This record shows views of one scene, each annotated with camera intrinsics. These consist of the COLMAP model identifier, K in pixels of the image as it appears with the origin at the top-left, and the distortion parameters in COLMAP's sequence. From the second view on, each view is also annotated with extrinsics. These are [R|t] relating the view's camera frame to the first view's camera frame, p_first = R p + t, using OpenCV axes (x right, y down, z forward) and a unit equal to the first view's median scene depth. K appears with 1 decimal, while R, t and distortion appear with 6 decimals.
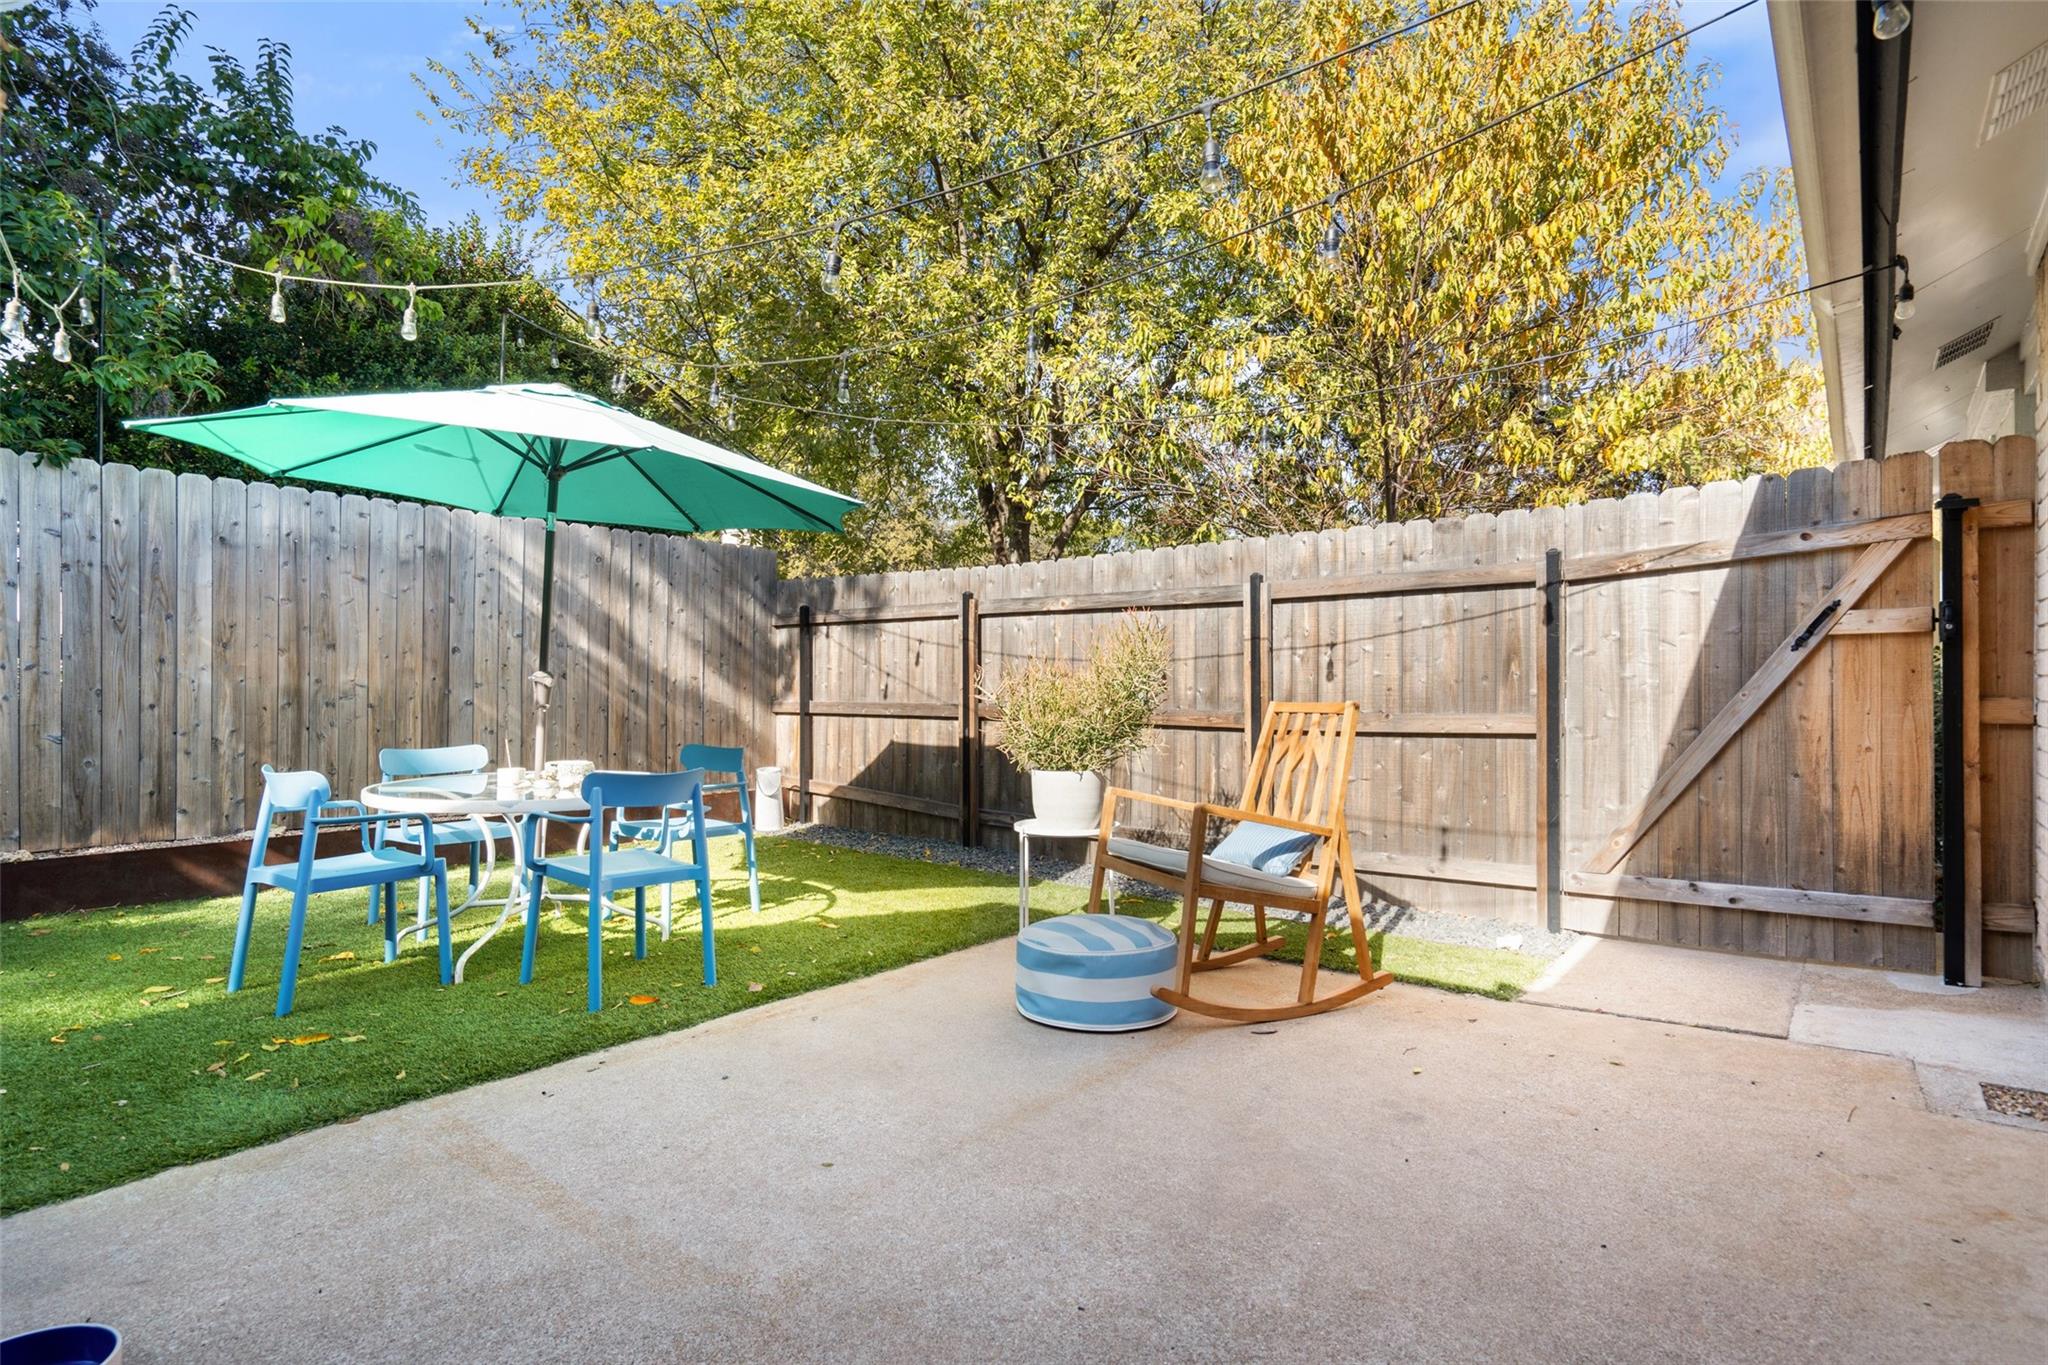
lens RADIAL K [[1050.6, 0, 1016.2], [0, 1050.6, 685.0], [0, 0, 1]] dist [0.005633, -0.001204]
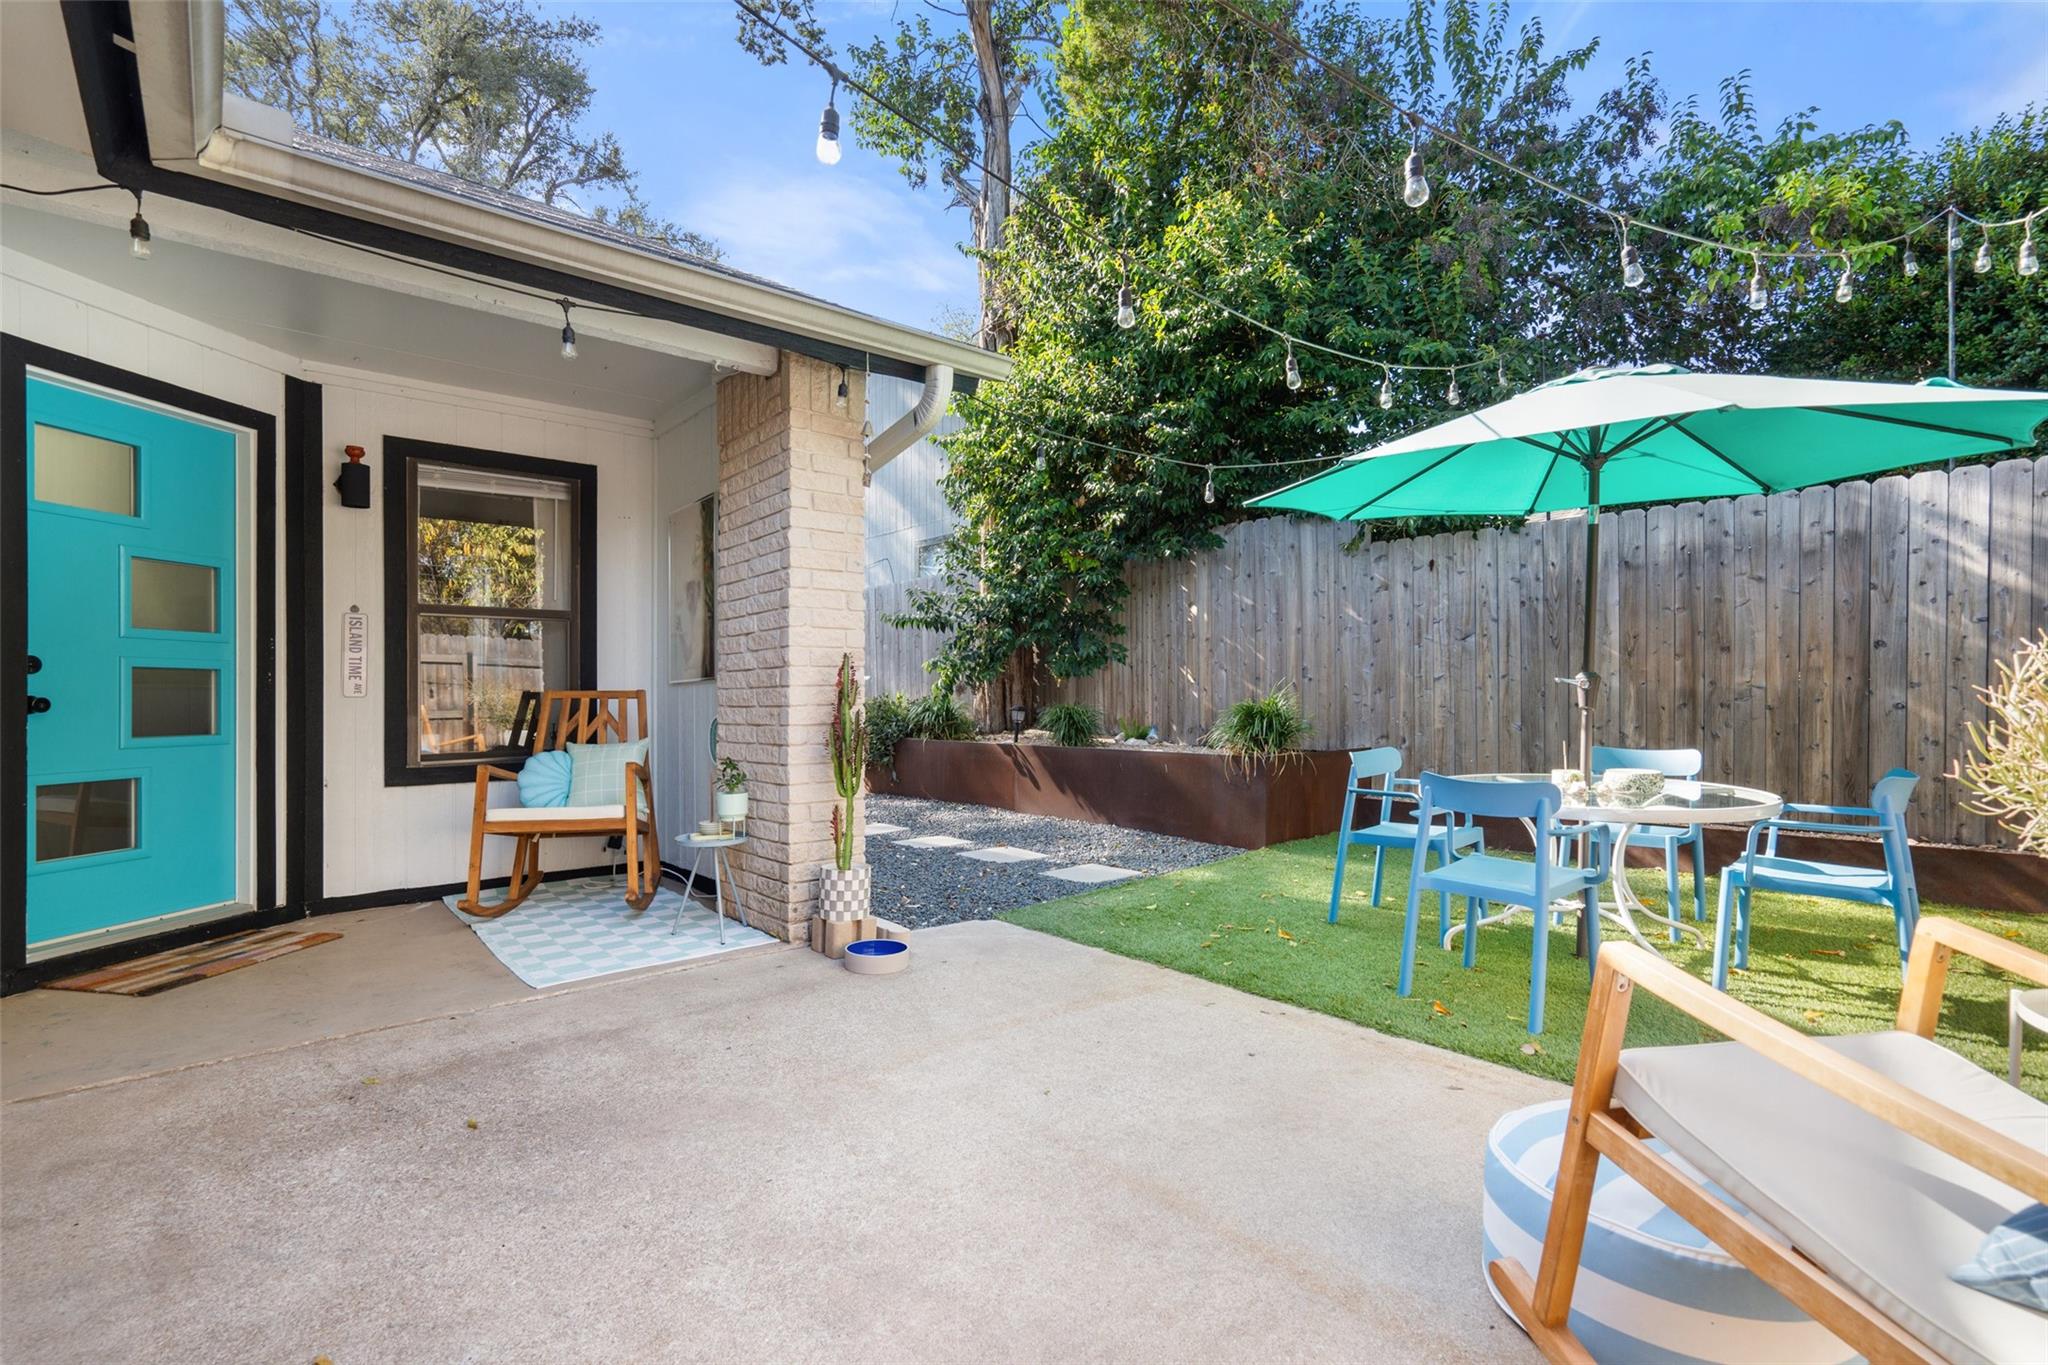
lens RADIAL K [[929.2, 0, 1023.5], [0, 929.2, 688.2], [0, 0, 1]] dist [0.000213, -0.000142]
pose [[-0.173536, -0.004038, -0.984819, 0.396150], [0.008822, 0.999945, -0.005655, 0.001041], [0.984788, -0.009670, -0.173491, 0.531153]]
